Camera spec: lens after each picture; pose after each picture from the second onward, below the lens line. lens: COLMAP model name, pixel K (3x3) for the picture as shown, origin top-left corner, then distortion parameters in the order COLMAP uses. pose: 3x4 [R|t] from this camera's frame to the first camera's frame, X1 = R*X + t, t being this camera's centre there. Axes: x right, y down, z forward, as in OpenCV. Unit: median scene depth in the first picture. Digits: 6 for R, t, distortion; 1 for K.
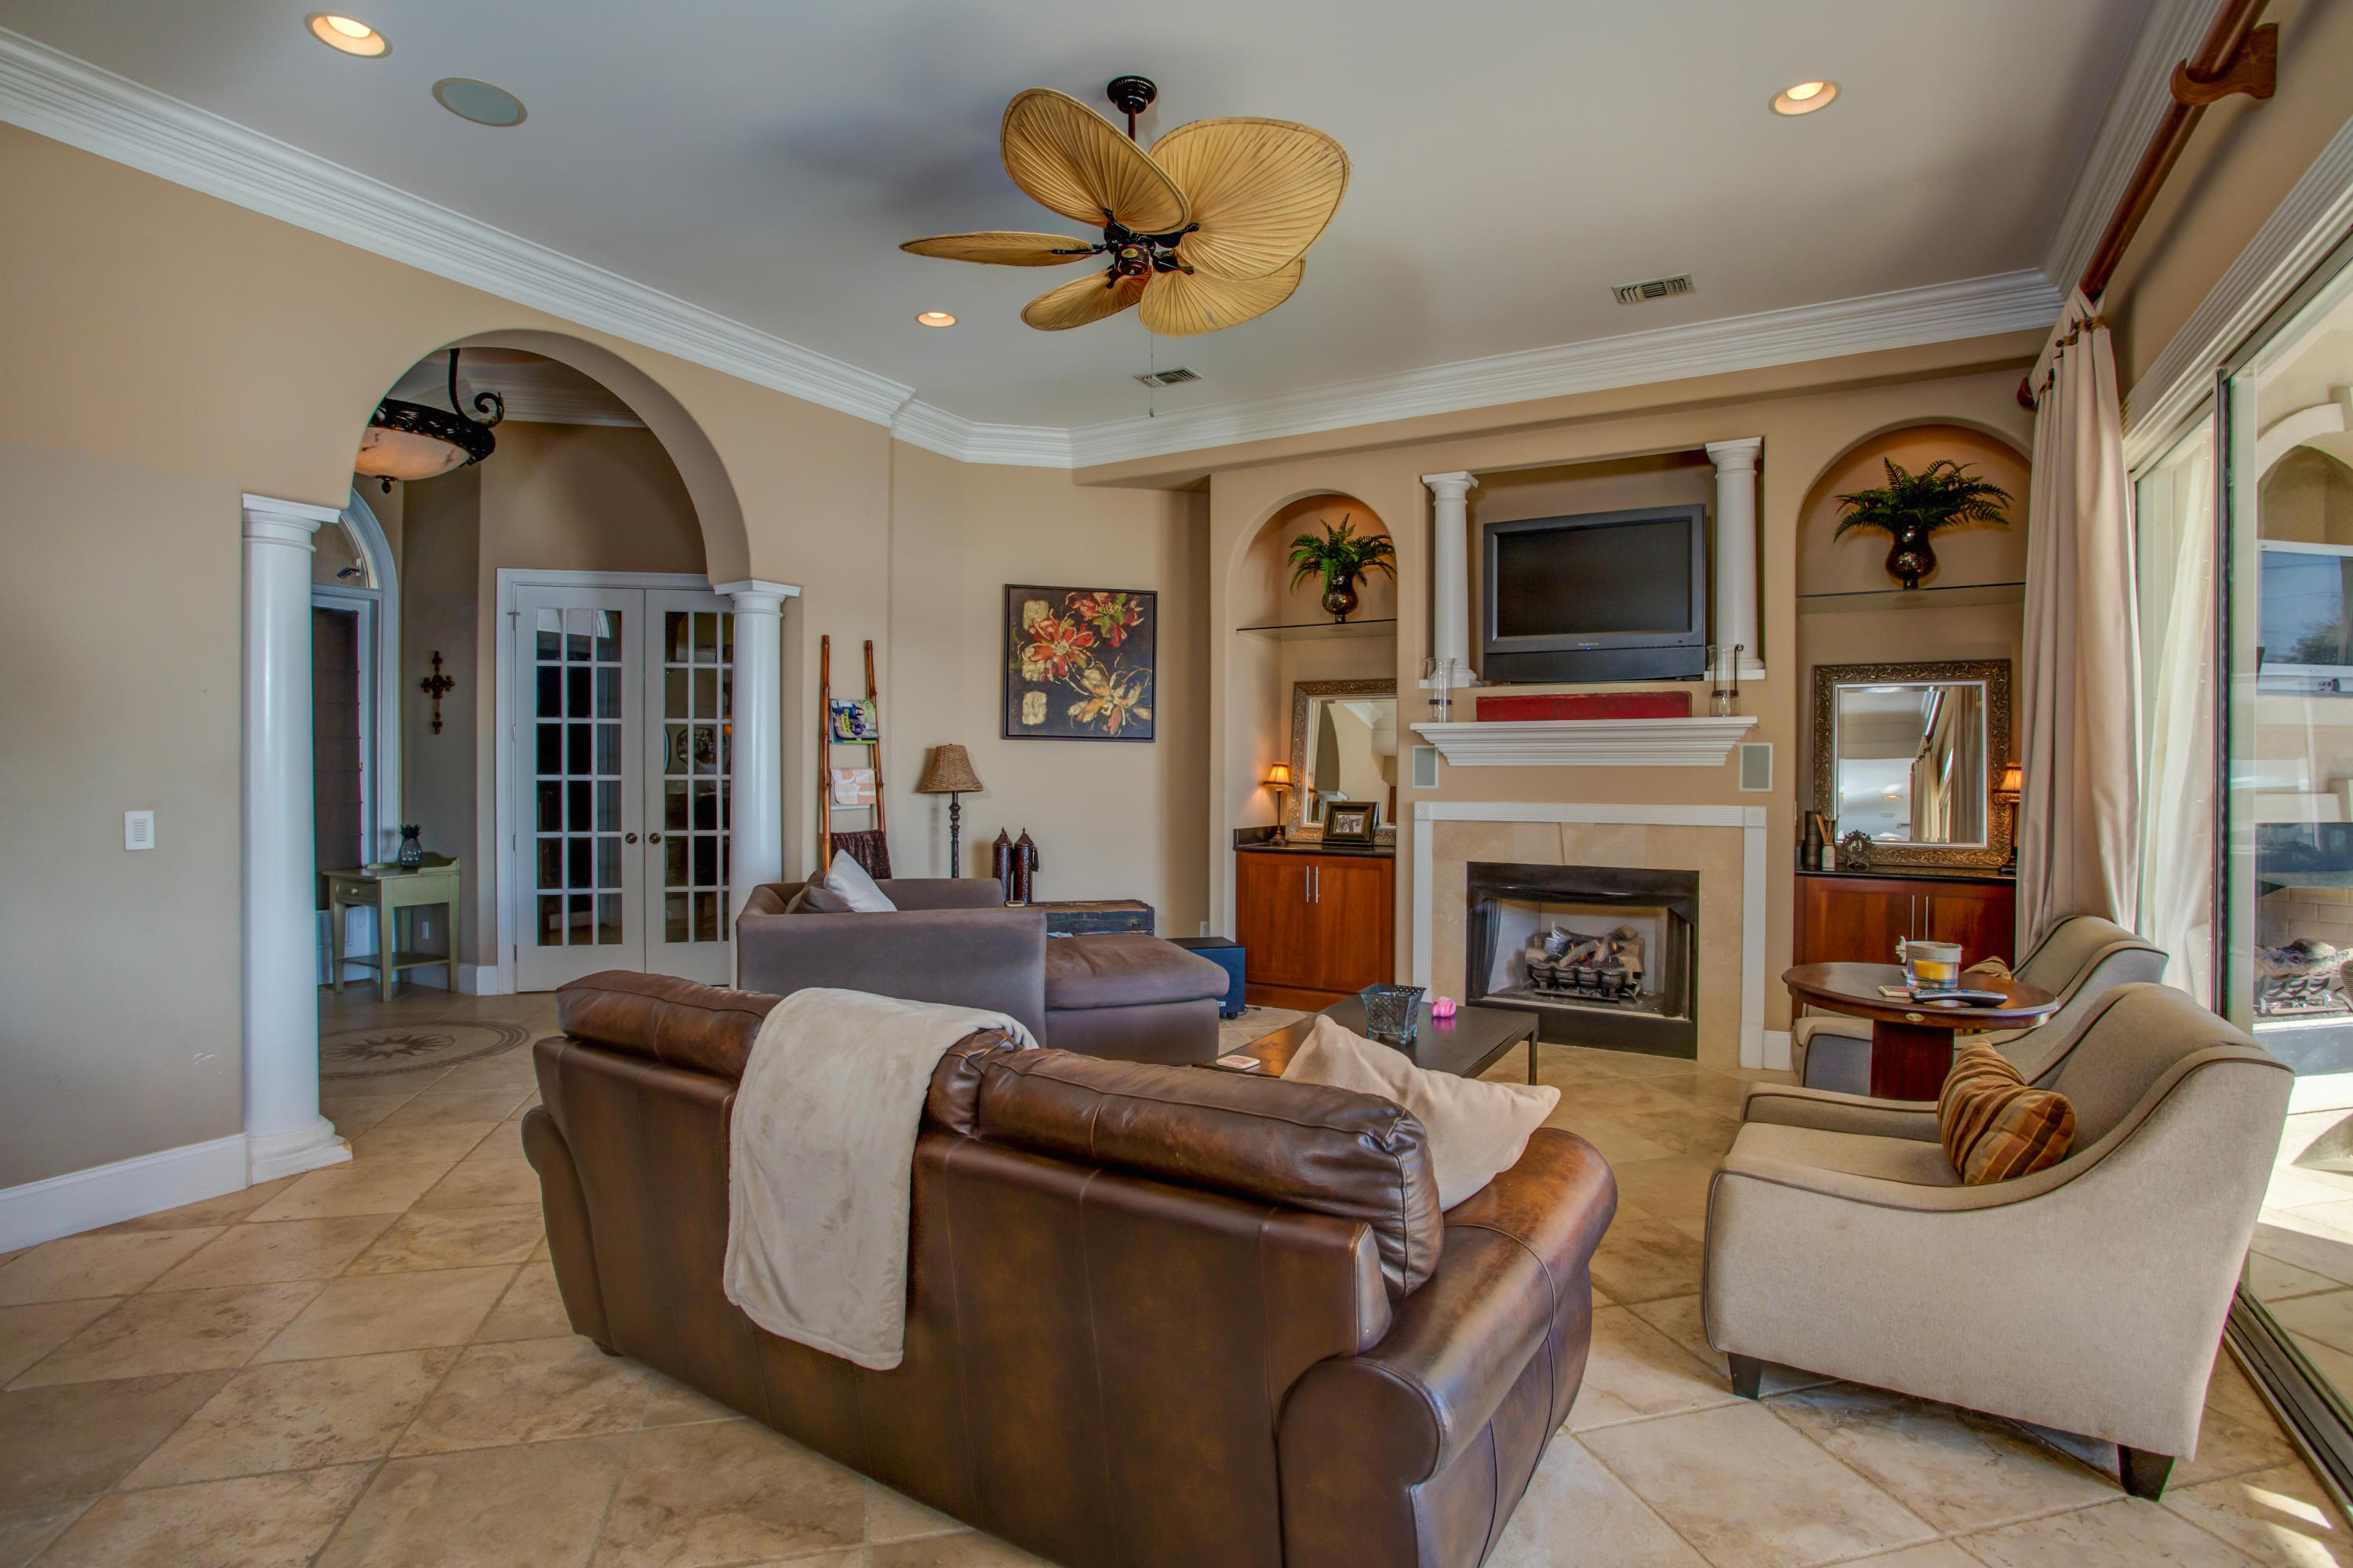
lens RADIAL K [[1142.3, 0, 1187.4], [0, 1142.3, 780.0], [0, 0, 1]] dist [-0.085947, 0.036870]
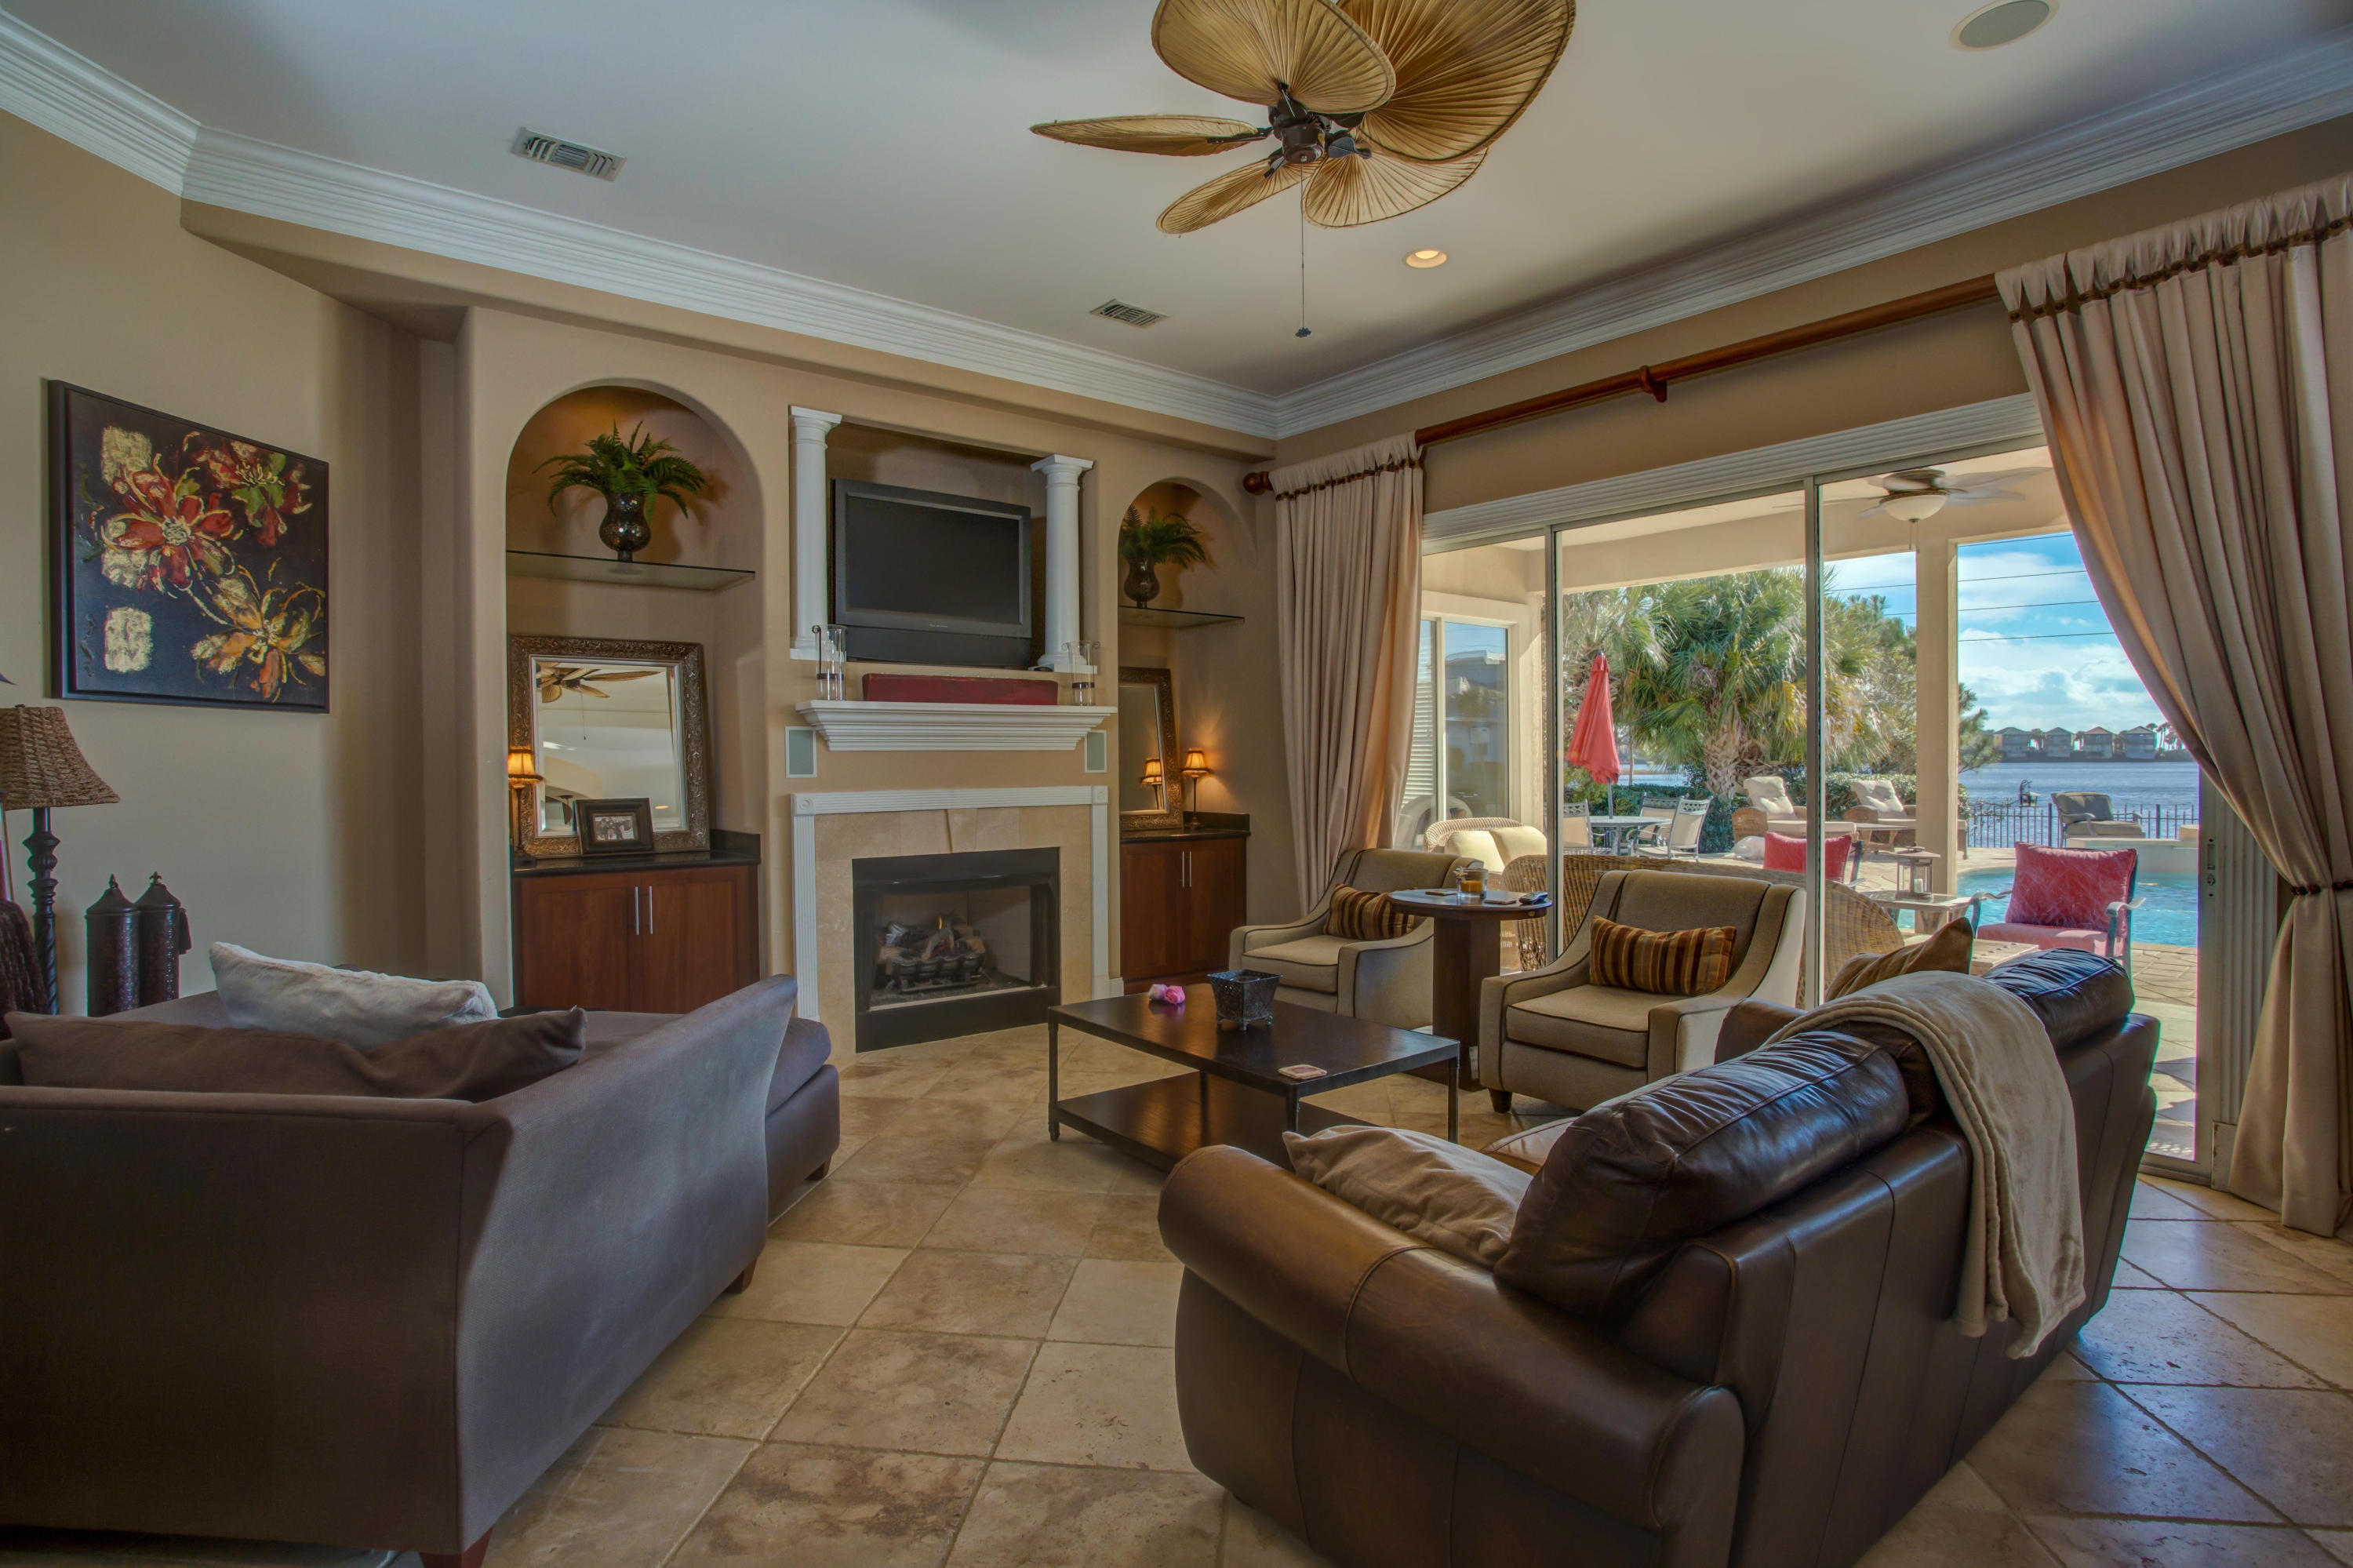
lens RADIAL K [[1142.3, 0, 1187.4], [0, 1142.3, 780.0], [0, 0, 1]] dist [-0.085947, 0.036870]
pose [[0.374815, -0.022722, 0.926821, -0.408102], [0.015720, 0.999712, 0.018152, -0.001248], [-0.926966, 0.007766, 0.375064, 0.371448]]
